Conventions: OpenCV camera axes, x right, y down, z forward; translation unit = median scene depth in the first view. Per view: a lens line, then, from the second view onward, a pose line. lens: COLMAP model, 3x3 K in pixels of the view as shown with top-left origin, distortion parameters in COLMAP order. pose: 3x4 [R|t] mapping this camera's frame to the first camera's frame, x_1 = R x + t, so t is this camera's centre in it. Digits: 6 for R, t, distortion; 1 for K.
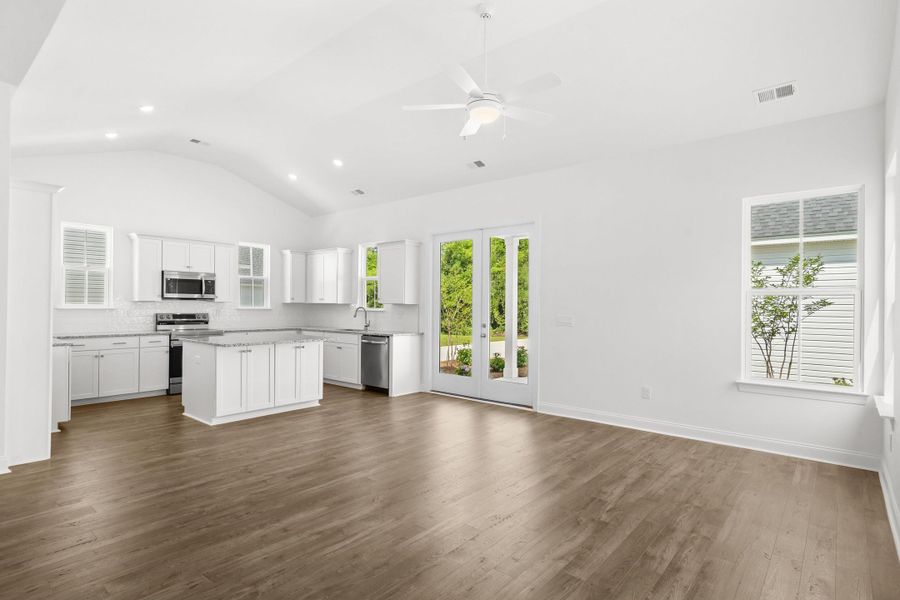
lens RADIAL K [[459.9, 0, 445.7], [0, 459.9, 304.3], [0, 0, 1]] dist [-0.000428, 0.000439]
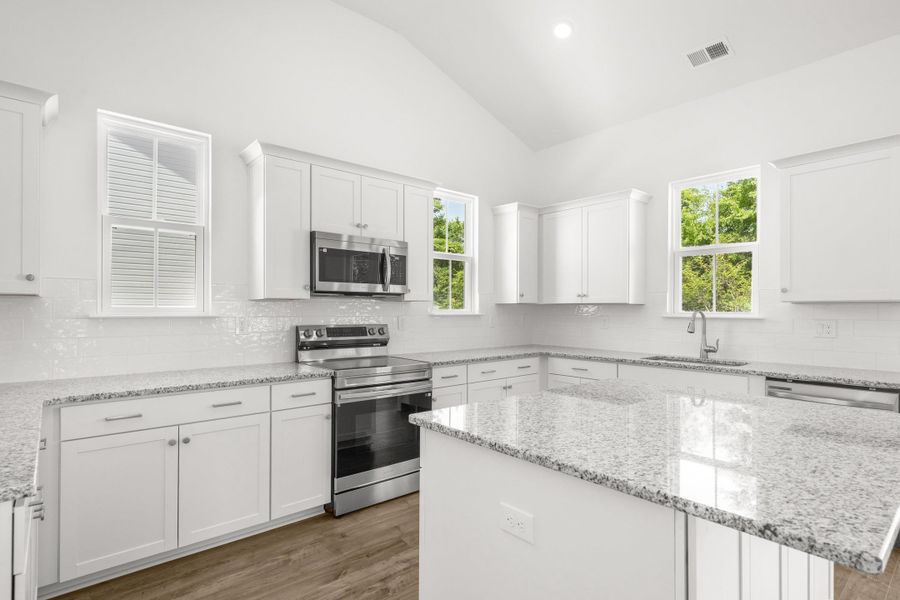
lens RADIAL K [[455.0, 0, 448.2], [0, 455.0, 309.2], [0, 0, 1]] dist [0.000320, 0.000119]
pose [[0.988063, -0.006354, -0.153917, -0.396979], [0.006378, 0.999980, -0.000341, 0.004063], [0.153916, -0.000645, 0.988084, 0.554030]]
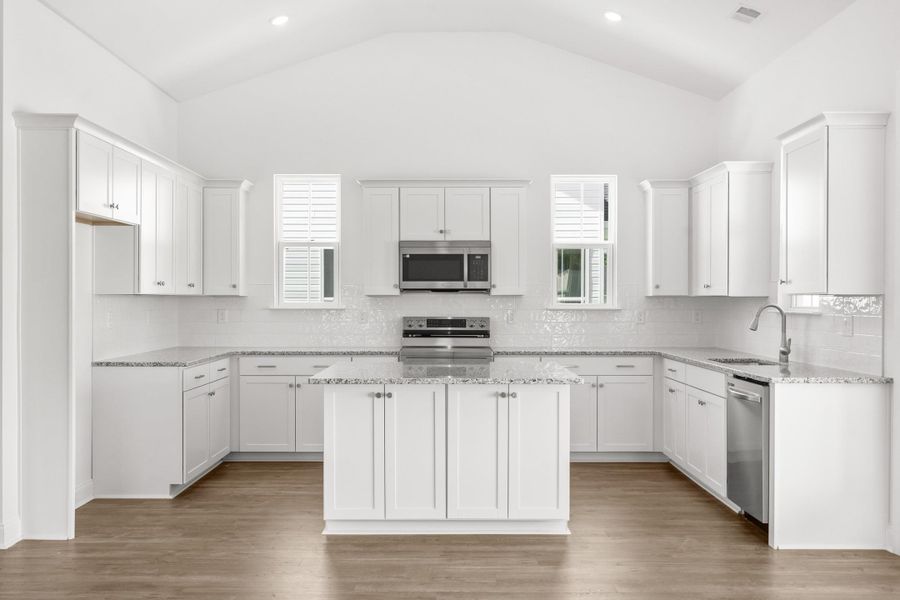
lens RADIAL K [[884.0, 0, 448.7], [0, 884.0, 306.8], [0, 0, 1]] dist [0.002636, 0.001191]
pose [[0.648760, -0.003116, -0.760986, 0.235410], [0.007260, 0.999971, 0.002094, 0.005256], [0.760958, -0.006883, 0.648765, 0.326325]]
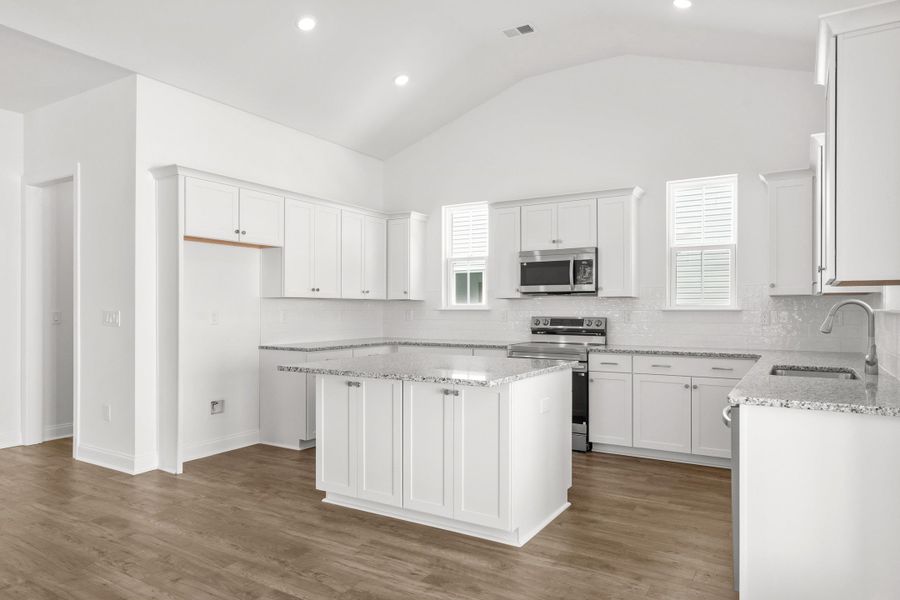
lens RADIAL K [[577.2, 0, 448.1], [0, 577.2, 313.4], [0, 0, 1]] dist [0.003270, 0.002368]
pose [[0.157536, -0.002829, -0.987509, 0.177548], [0.004205, 0.999989, -0.002194, 0.016076], [0.987504, -0.003807, 0.157546, 0.730457]]
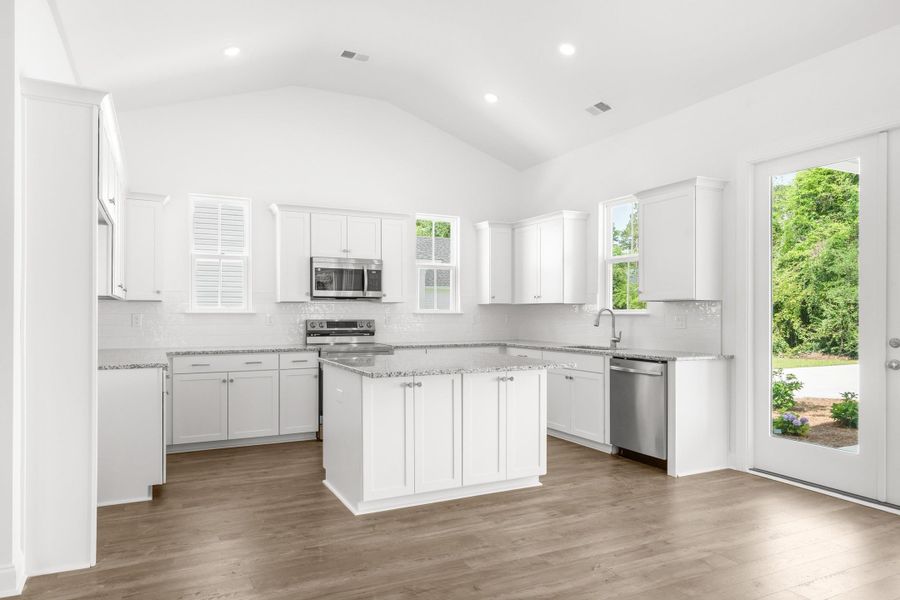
lens RADIAL K [[577.2, 0, 448.1], [0, 577.2, 313.4], [0, 0, 1]] dist [0.003270, 0.002368]
pose [[0.920538, -0.008542, -0.390559, -0.089496], [0.008979, 0.999959, -0.000708, 0.012478], [0.390549, -0.002855, 0.920578, 0.275363]]
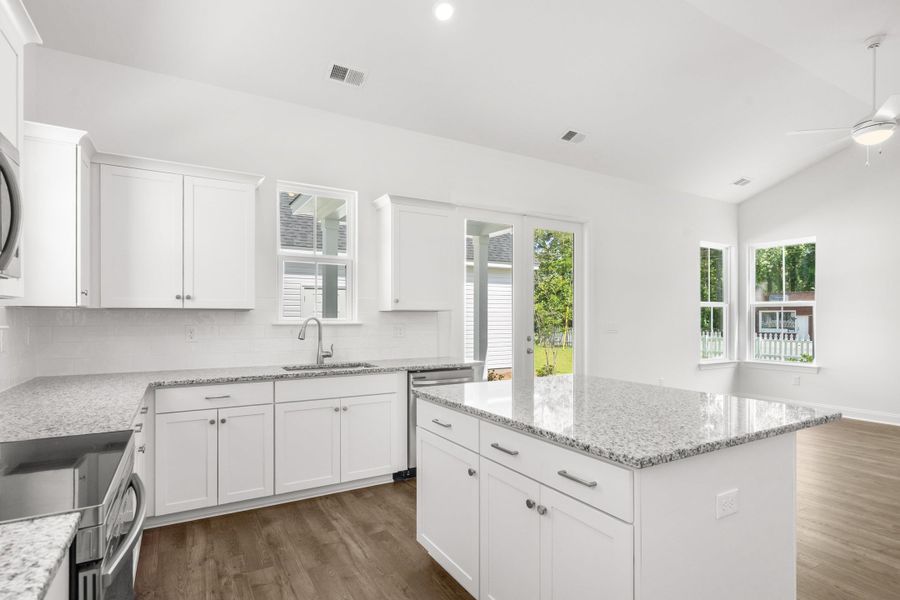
lens RADIAL K [[455.0, 0, 448.2], [0, 455.0, 309.2], [0, 0, 1]] dist [0.000320, 0.000119]
pose [[0.337880, 0.007006, 0.941163, -0.637062], [0.001268, 0.999968, -0.007899, 0.002039], [-0.941188, 0.003862, 0.337860, 0.786326]]
